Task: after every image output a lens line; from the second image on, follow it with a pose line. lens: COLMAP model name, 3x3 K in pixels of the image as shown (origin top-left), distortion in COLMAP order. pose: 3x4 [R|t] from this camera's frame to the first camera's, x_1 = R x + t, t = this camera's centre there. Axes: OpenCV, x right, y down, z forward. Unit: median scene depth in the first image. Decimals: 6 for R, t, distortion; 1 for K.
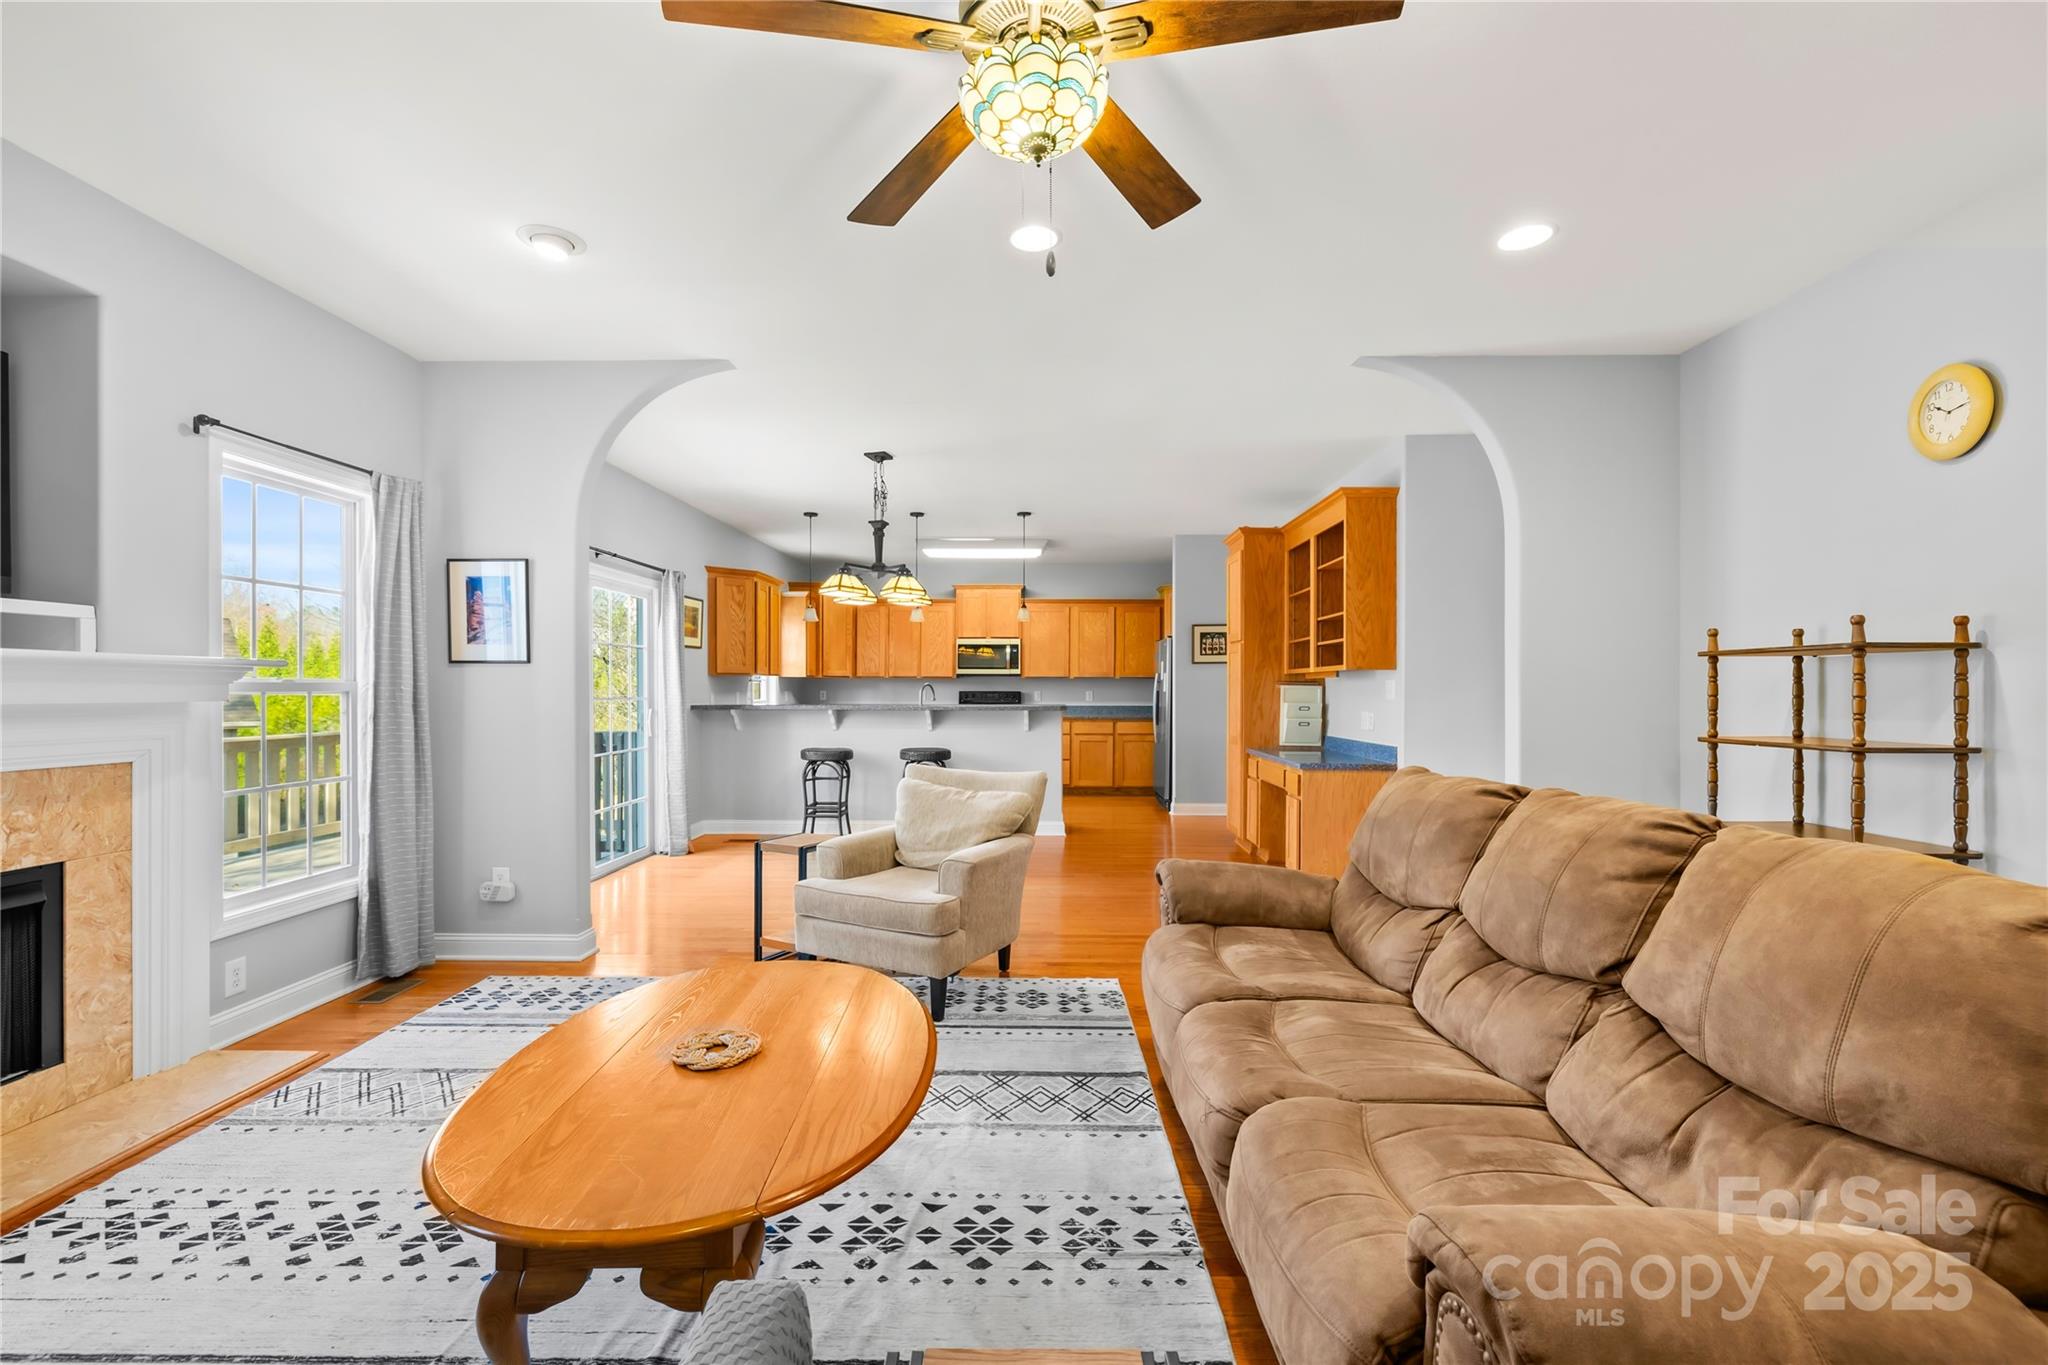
lens RADIAL K [[864.1, 0, 1008.9], [0, 864.1, 688.5], [0, 0, 1]] dist [0.000602, -0.000257]
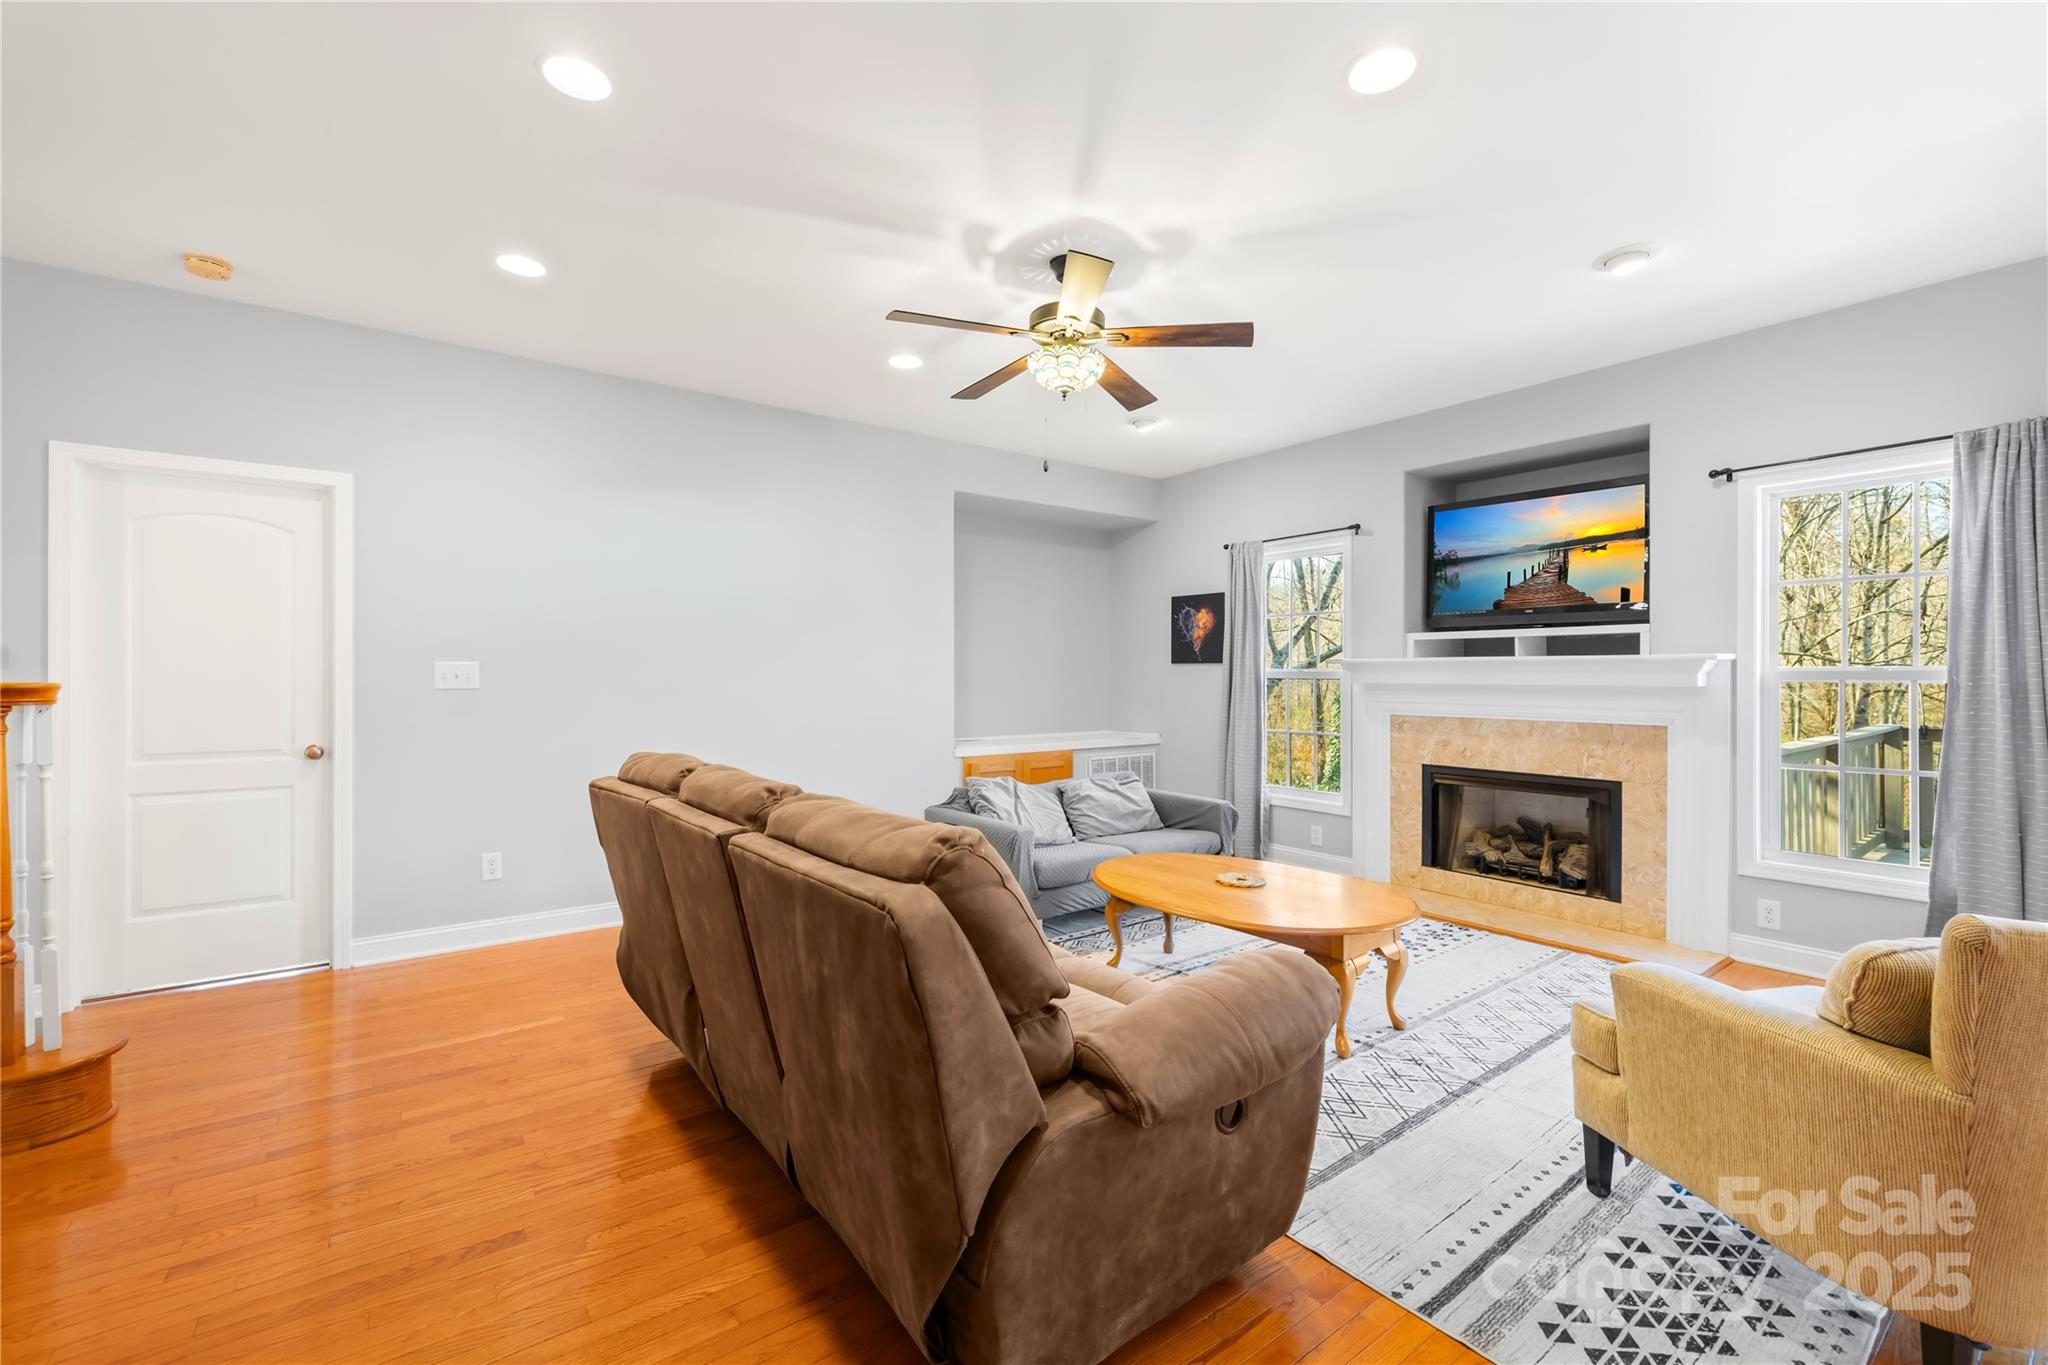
lens RADIAL K [[864.1, 0, 1008.9], [0, 864.1, 688.5], [0, 0, 1]] dist [0.000602, -0.000257]
pose [[-0.791399, 0.004251, -0.611285, 0.754288], [-0.003303, 0.999931, 0.011230, 0.007132], [0.611291, 0.010907, -0.791331, 1.431232]]
